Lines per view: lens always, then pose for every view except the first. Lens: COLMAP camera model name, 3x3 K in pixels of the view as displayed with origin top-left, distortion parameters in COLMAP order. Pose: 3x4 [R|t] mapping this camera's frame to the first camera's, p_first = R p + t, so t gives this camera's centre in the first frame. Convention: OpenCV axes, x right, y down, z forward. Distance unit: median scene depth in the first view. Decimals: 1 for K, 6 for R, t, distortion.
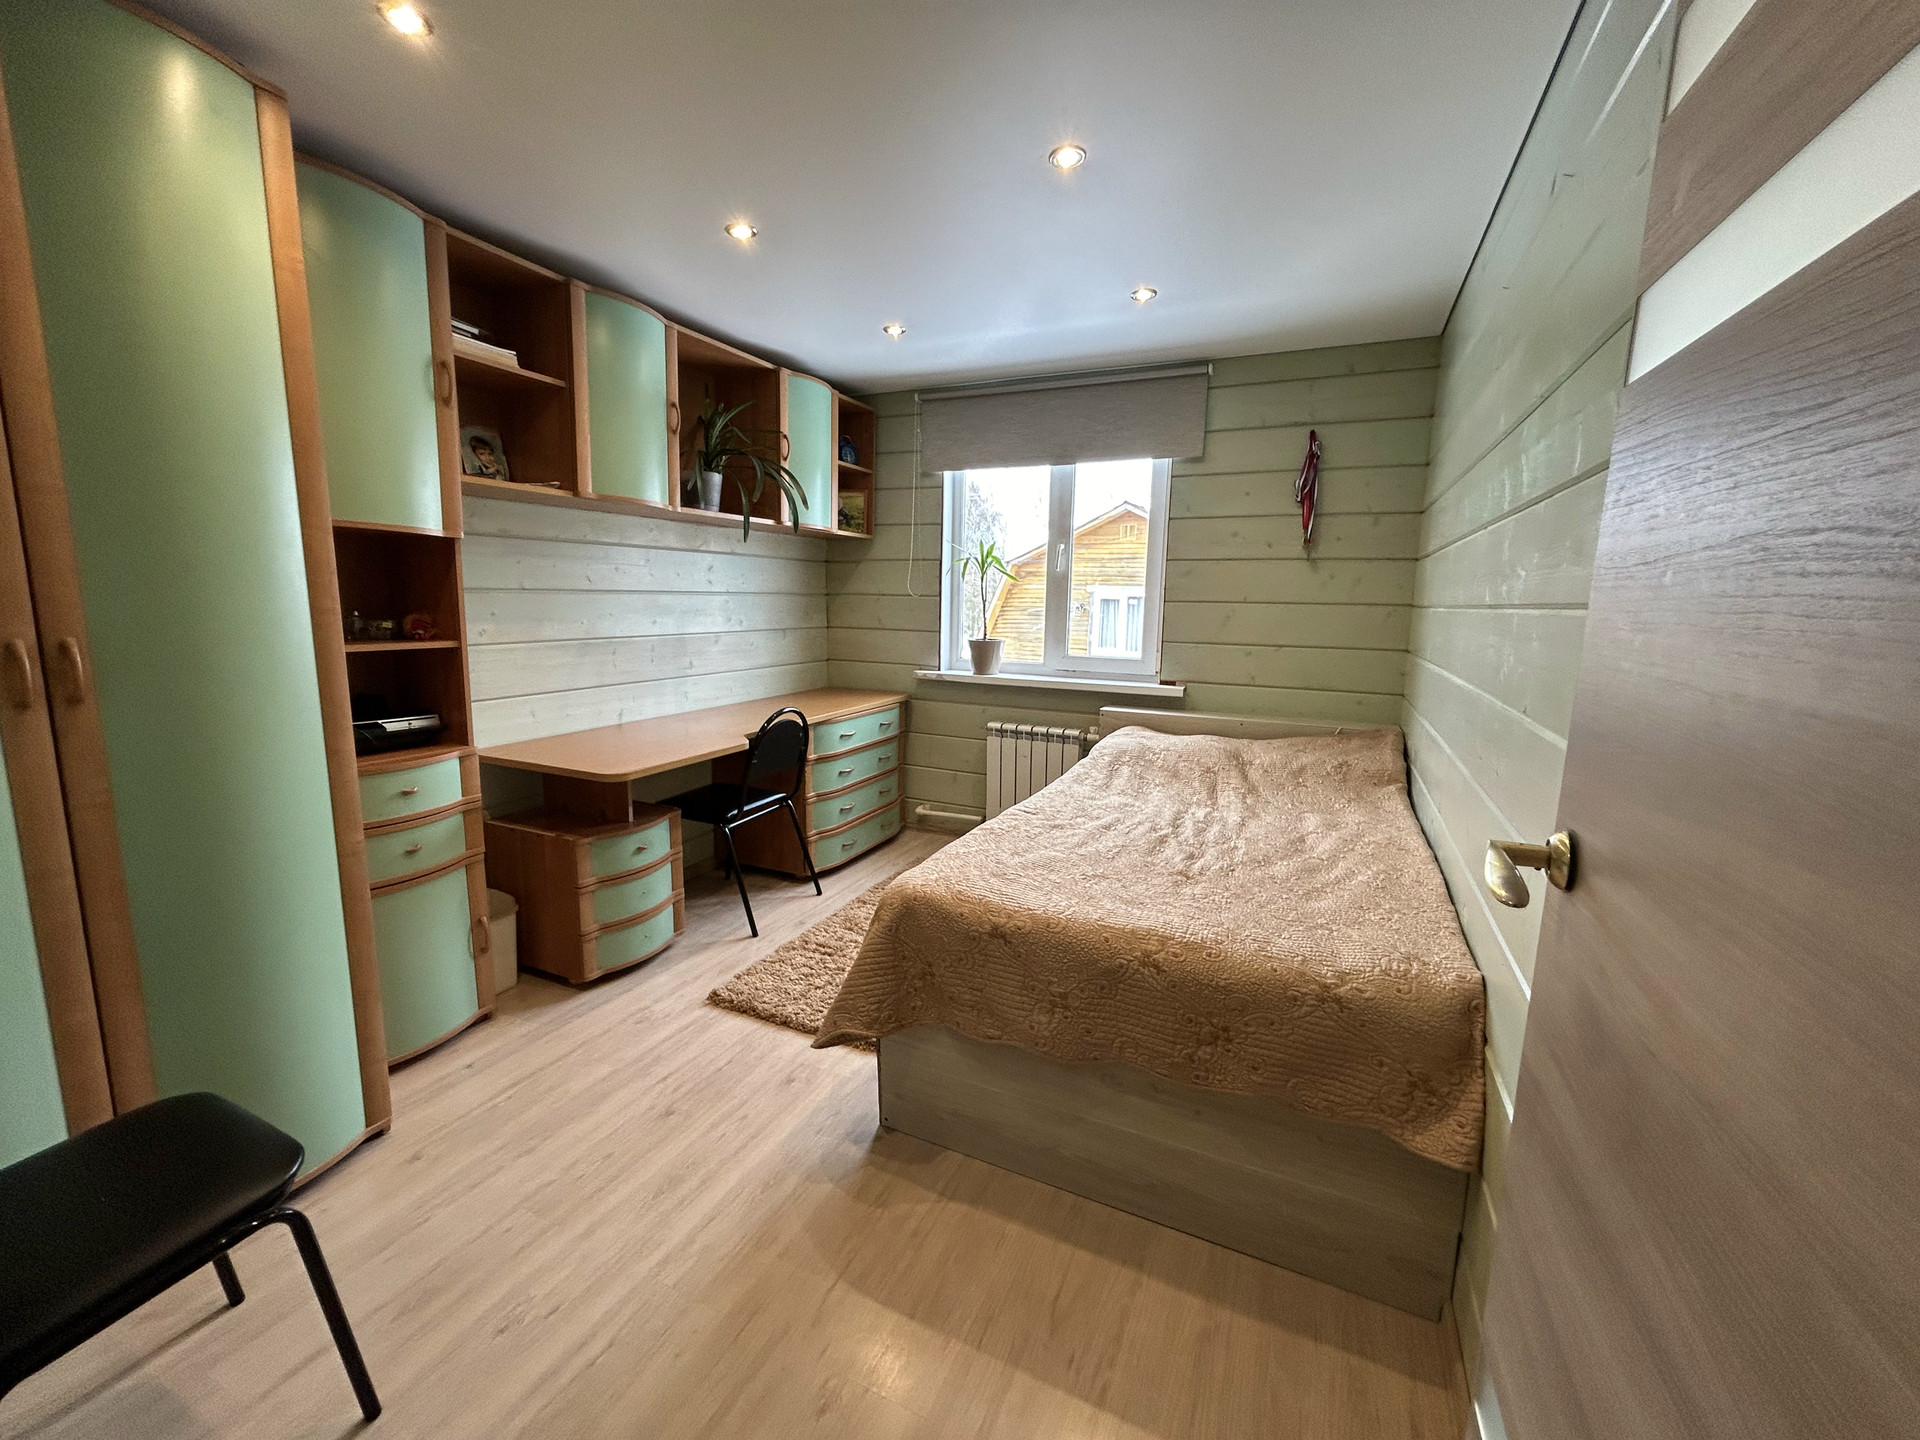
lens RADIAL K [[781.4, 0, 959.4], [0, 781.4, 719.5], [0, 0, 1]] dist [0.000303, -0.000001]
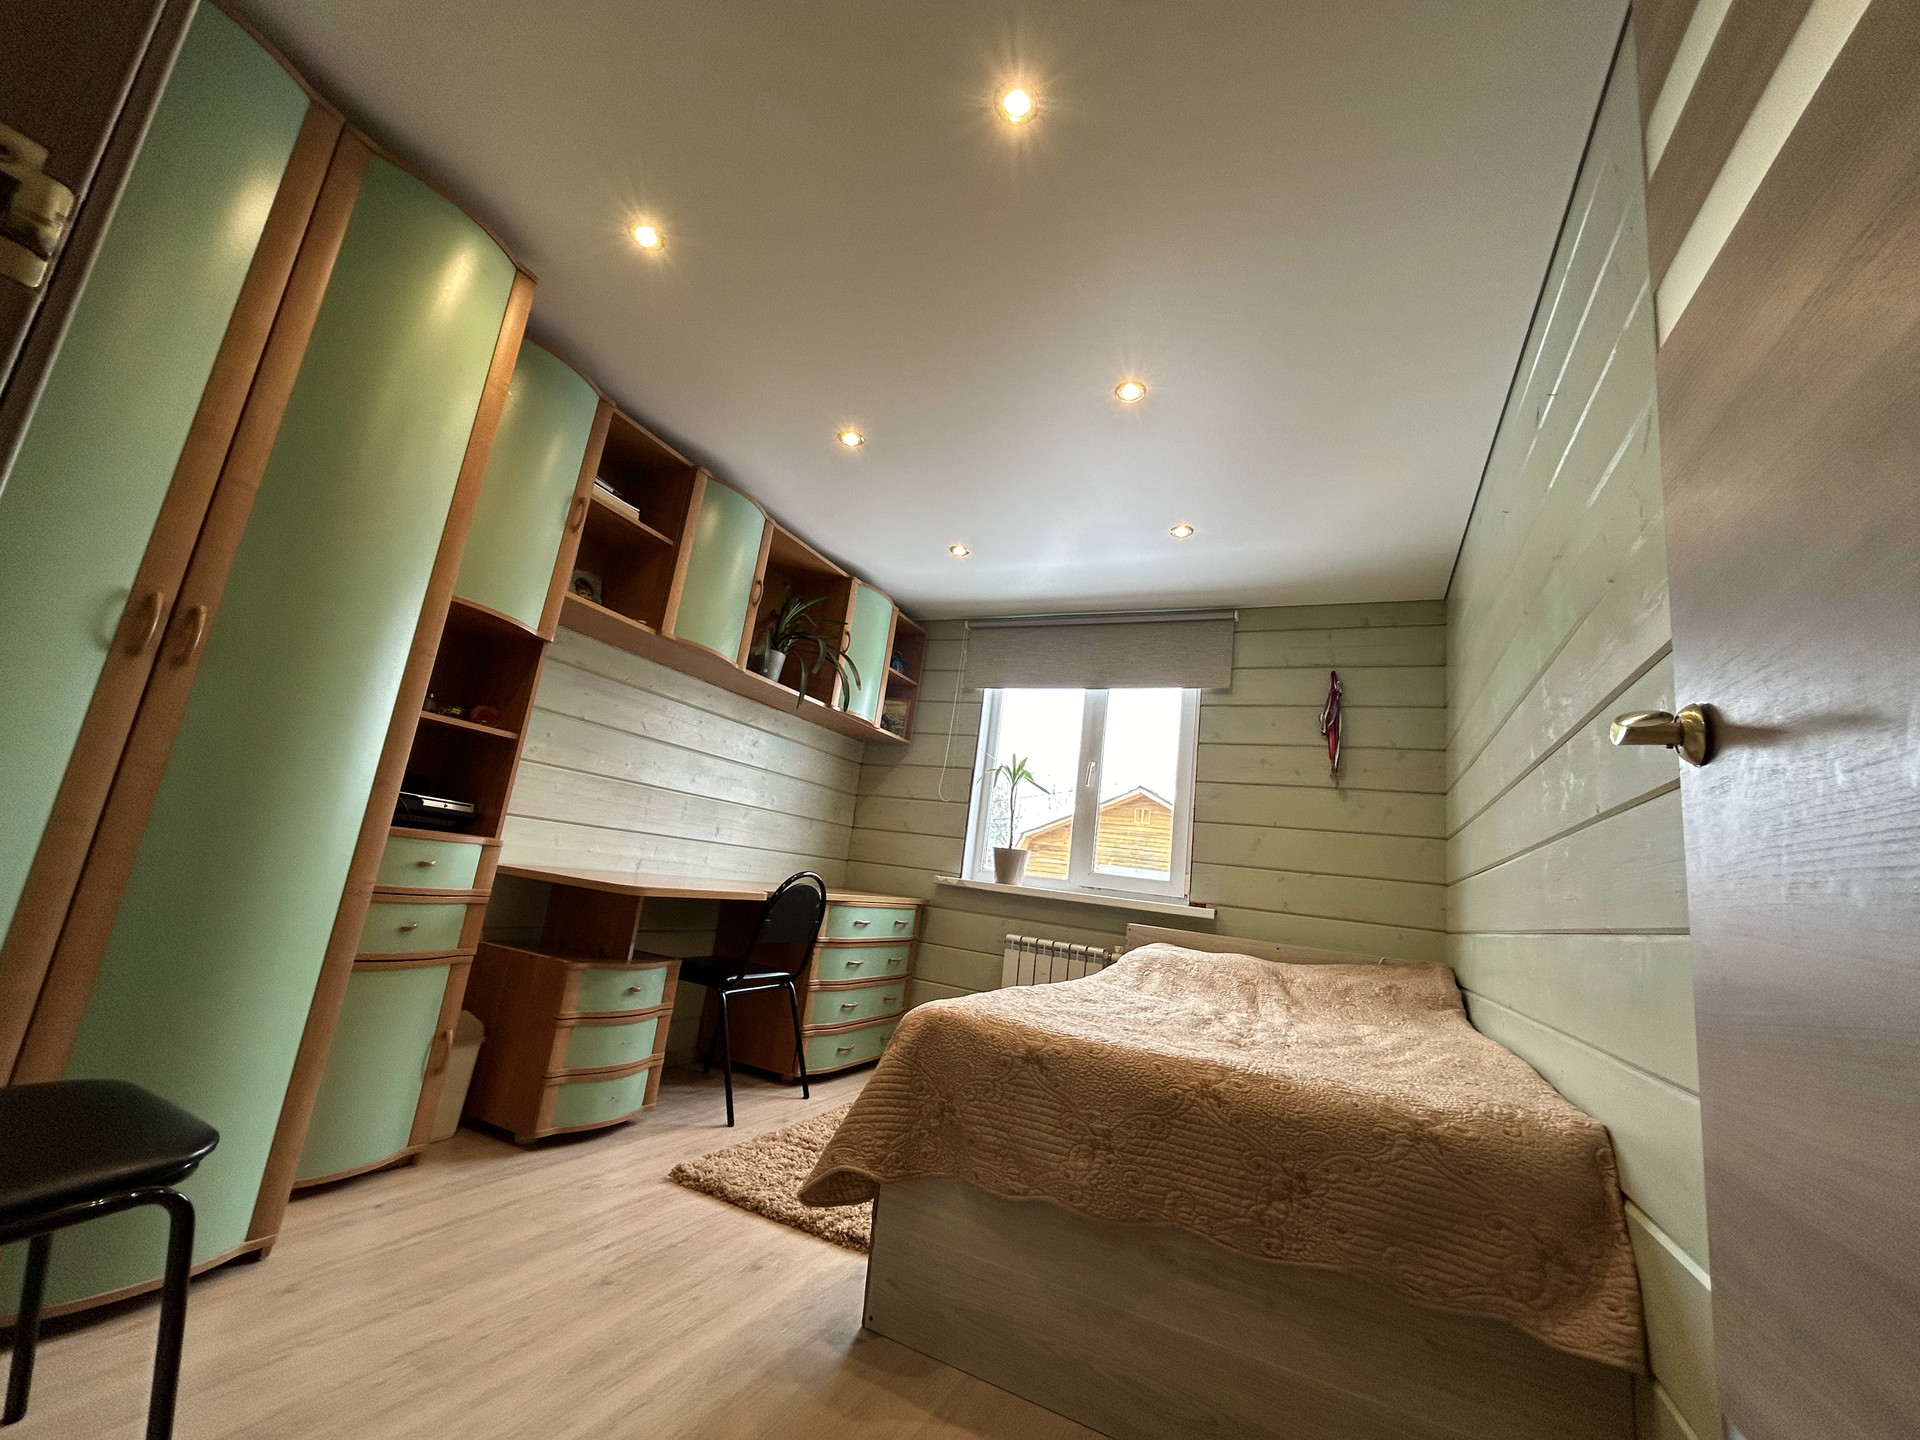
lens RADIAL K [[781.4, 0, 958.5], [0, 781.4, 721.5], [0, 0, 1]] dist [0.000303, -0.000001]
pose [[0.994692, 0.098787, -0.028785, -0.032463], [-0.102577, 0.930047, -0.352833, 0.166950], [-0.008084, 0.353913, 0.935243, 0.024018]]
